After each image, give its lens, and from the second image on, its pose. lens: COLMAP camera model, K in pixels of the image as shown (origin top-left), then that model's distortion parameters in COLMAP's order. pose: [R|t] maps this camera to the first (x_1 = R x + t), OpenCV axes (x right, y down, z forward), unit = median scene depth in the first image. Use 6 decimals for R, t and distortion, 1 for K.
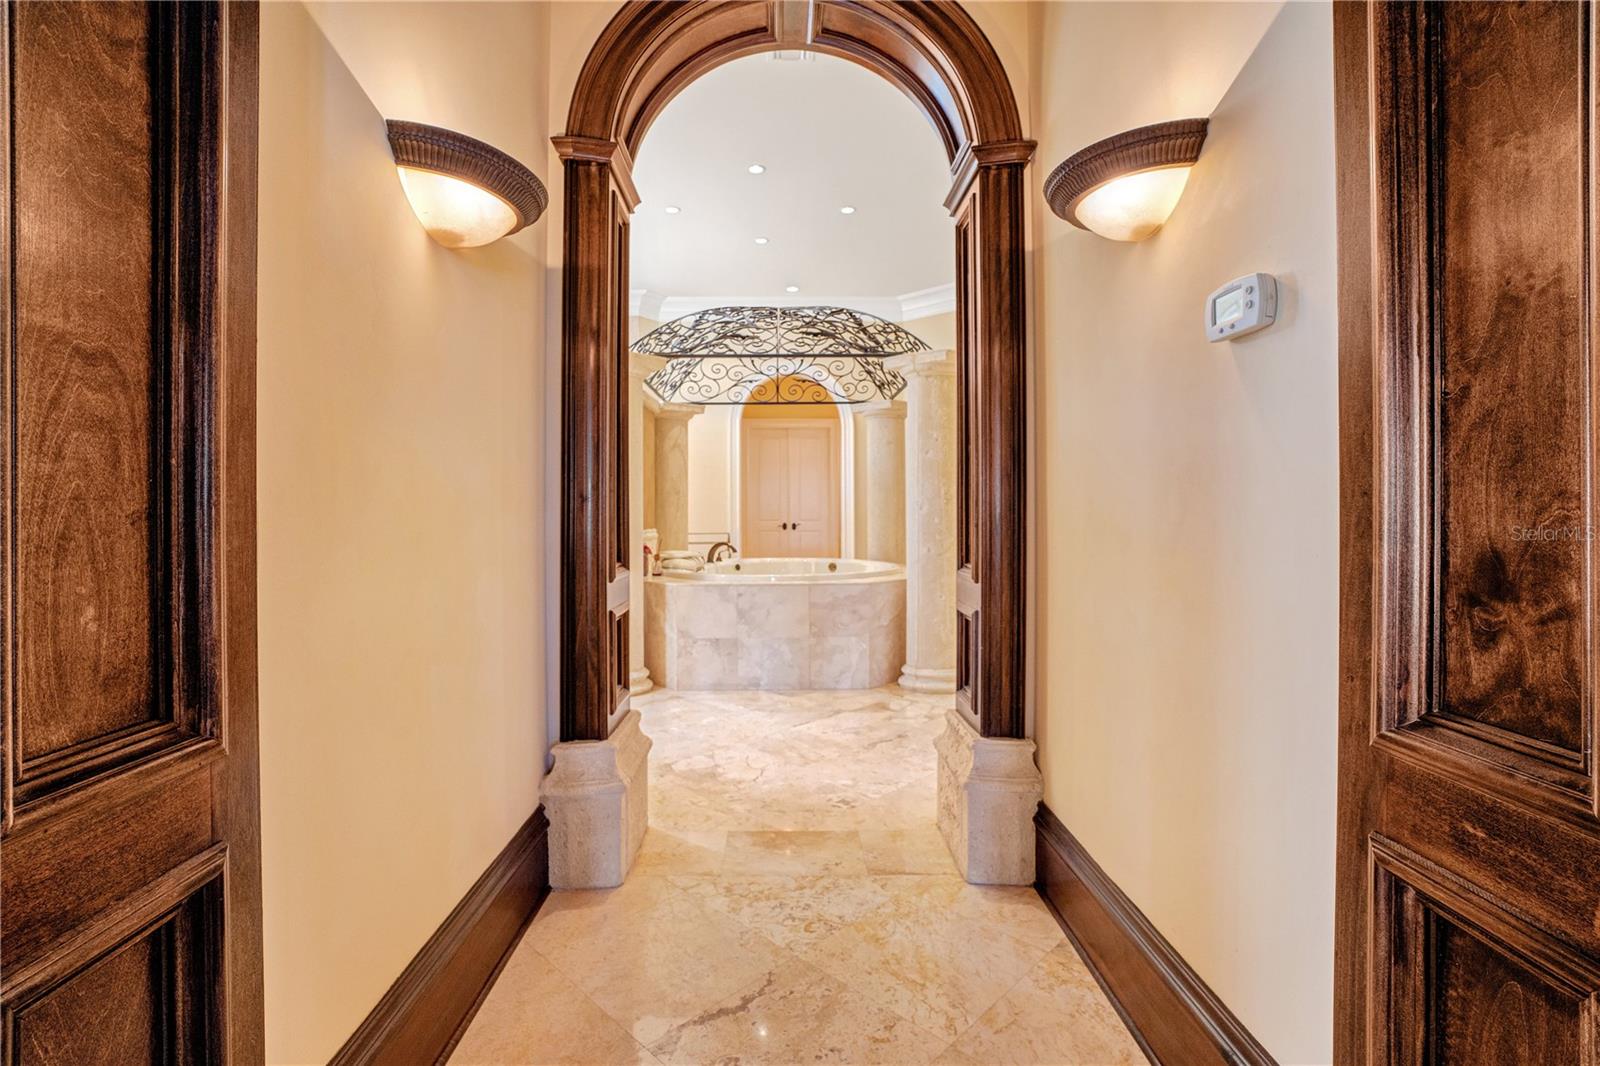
lens RADIAL K [[746.6, 0, 794.7], [0, 746.6, 530.0], [0, 0, 1]] dist [-0.053130, 0.026991]
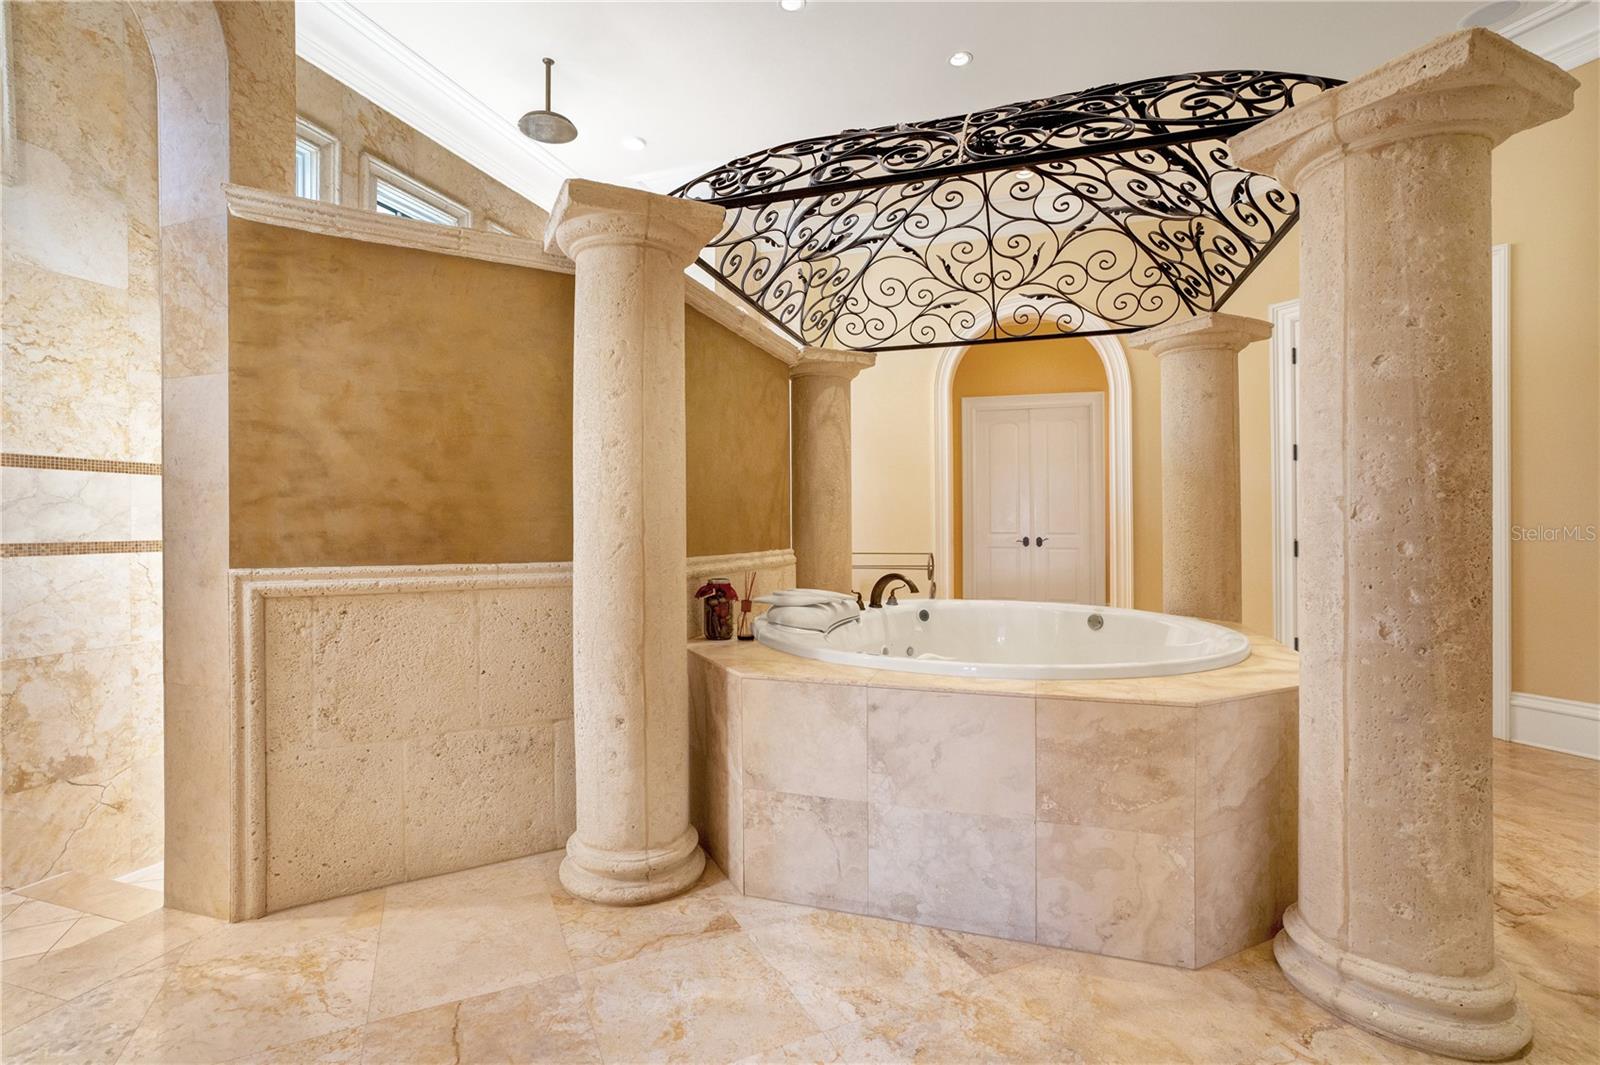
lens RADIAL K [[709.8, 0, 792.9], [0, 709.8, 512.0], [0, 0, 1]] dist [-0.045850, 0.029626]
pose [[0.937518, -0.001406, -0.347934, 0.028801], [-0.011295, 0.999342, -0.034474, -0.015524], [0.347754, 0.036250, 0.936885, 0.562293]]
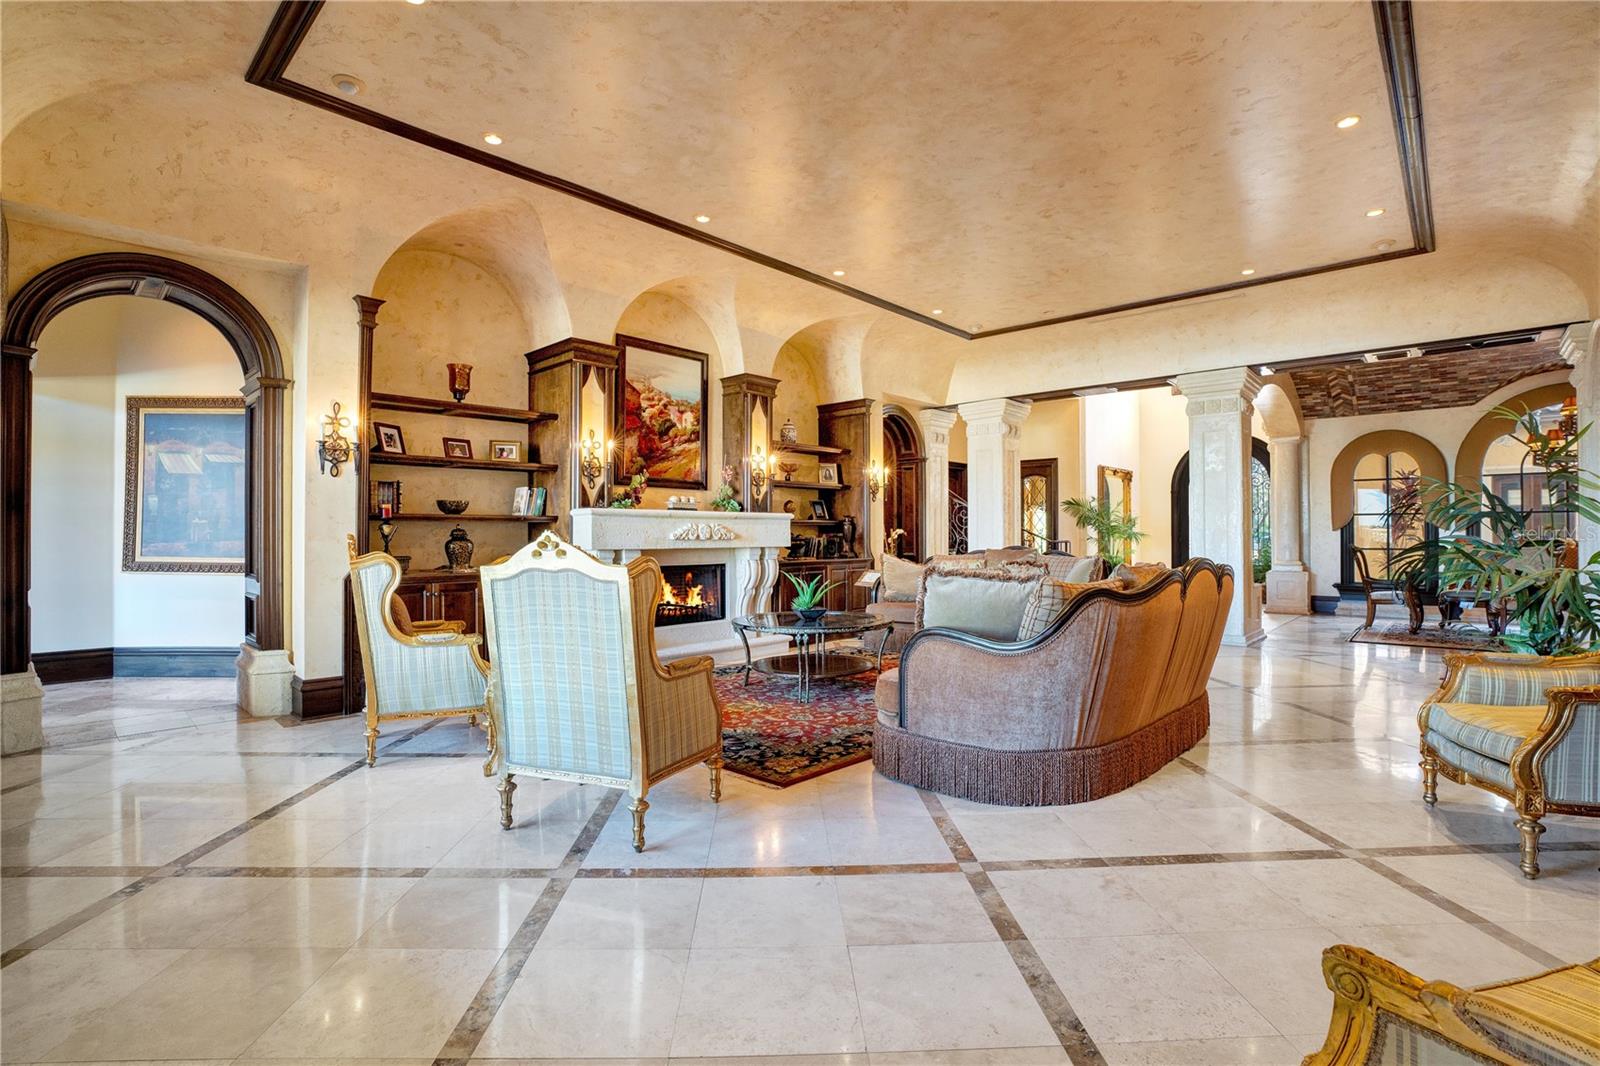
lens RADIAL K [[746.6, 0, 794.7], [0, 746.6, 530.0], [0, 0, 1]] dist [-0.053130, 0.026991]
pose [[0.650215, 0.011377, 0.759665, -0.256375], [0.019347, 0.999316, -0.031525, 0.029493], [-0.759504, 0.035195, 0.649550, -1.140862]]
